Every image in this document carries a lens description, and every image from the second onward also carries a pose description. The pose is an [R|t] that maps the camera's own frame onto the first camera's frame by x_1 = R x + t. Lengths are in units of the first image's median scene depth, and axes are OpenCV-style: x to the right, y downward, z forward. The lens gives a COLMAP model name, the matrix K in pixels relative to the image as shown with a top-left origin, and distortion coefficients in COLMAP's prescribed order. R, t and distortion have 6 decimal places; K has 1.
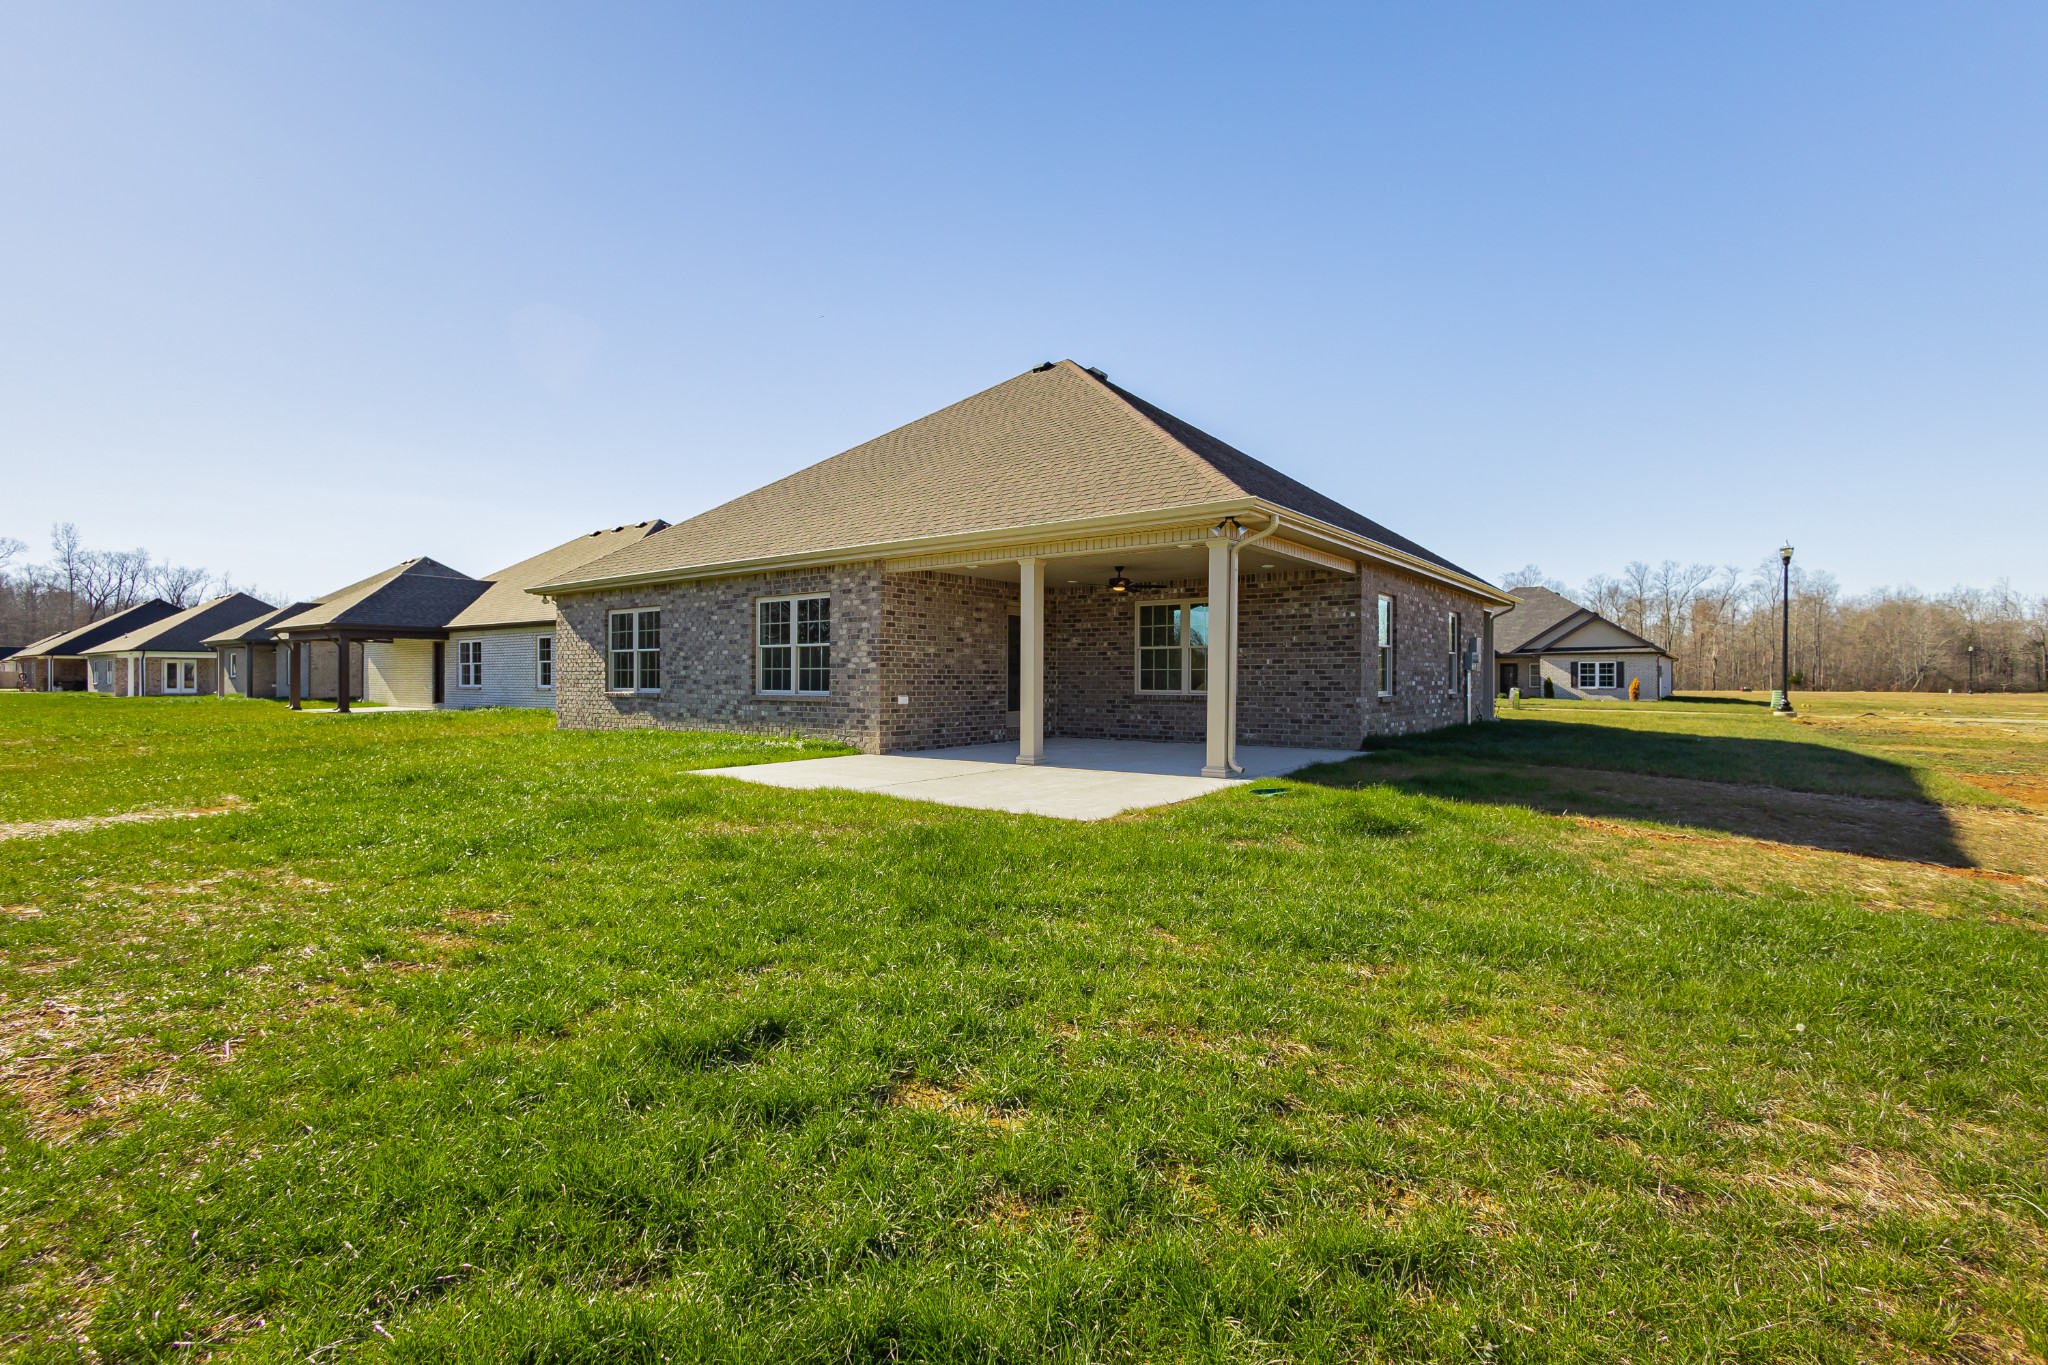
lens RADIAL K [[916.4, 0, 1025.3], [0, 916.4, 681.4], [0, 0, 1]] dist [0.014107, -0.003879]
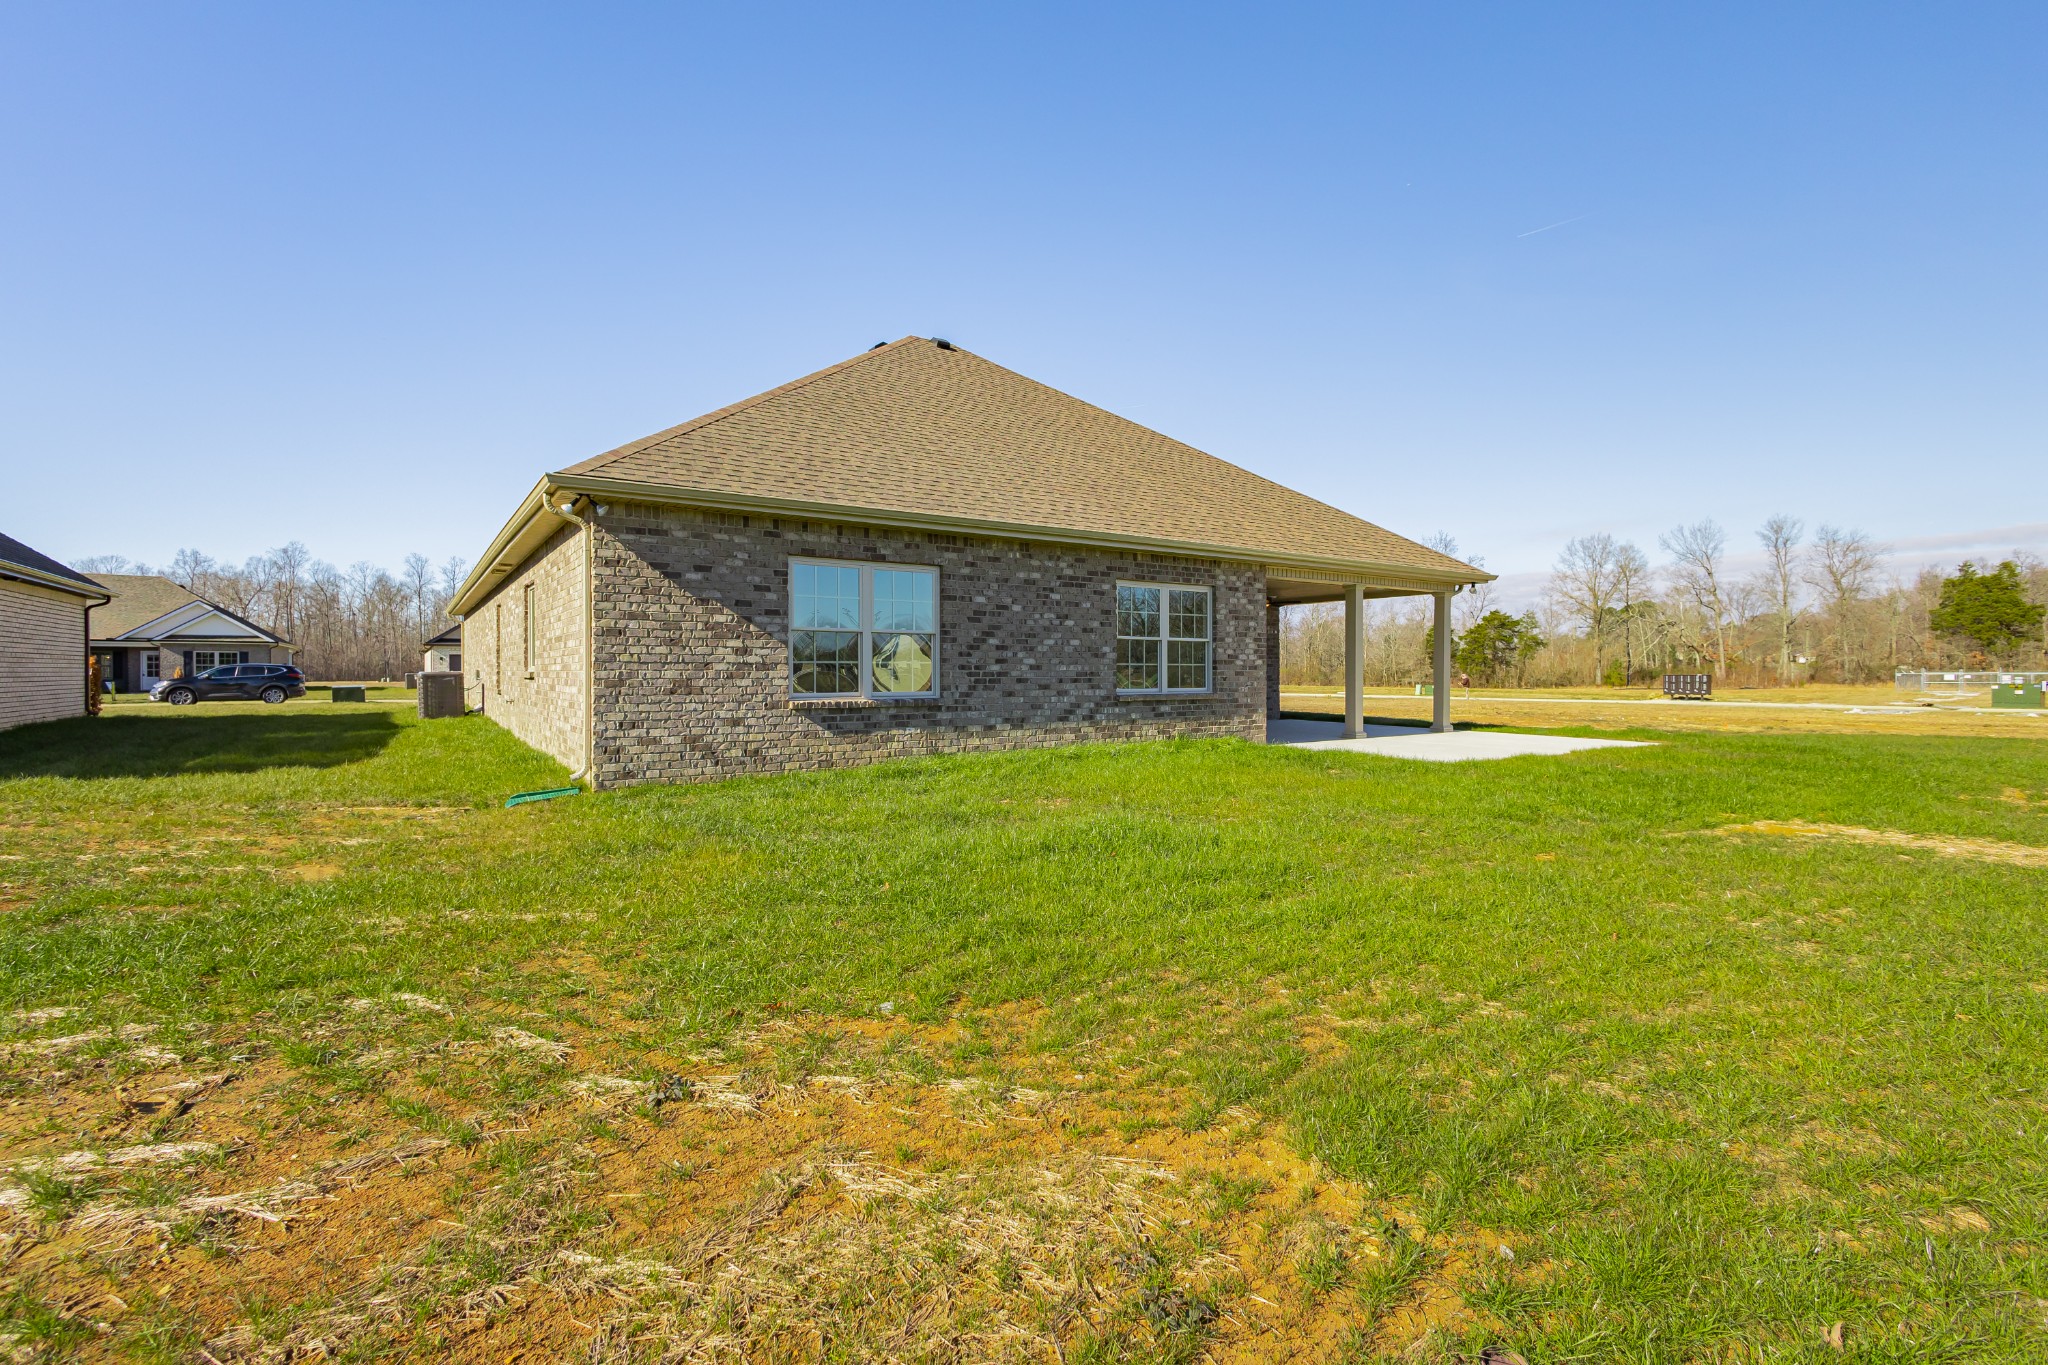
lens RADIAL K [[916.4, 0, 1025.4], [0, 916.4, 678.0], [0, 0, 1]] dist [0.014107, -0.003879]
pose [[0.319821, -0.007903, 0.947445, -1.156359], [0.003092, 0.999969, 0.007298, -0.007291], [-0.947473, 0.000596, 0.319835, 0.838536]]
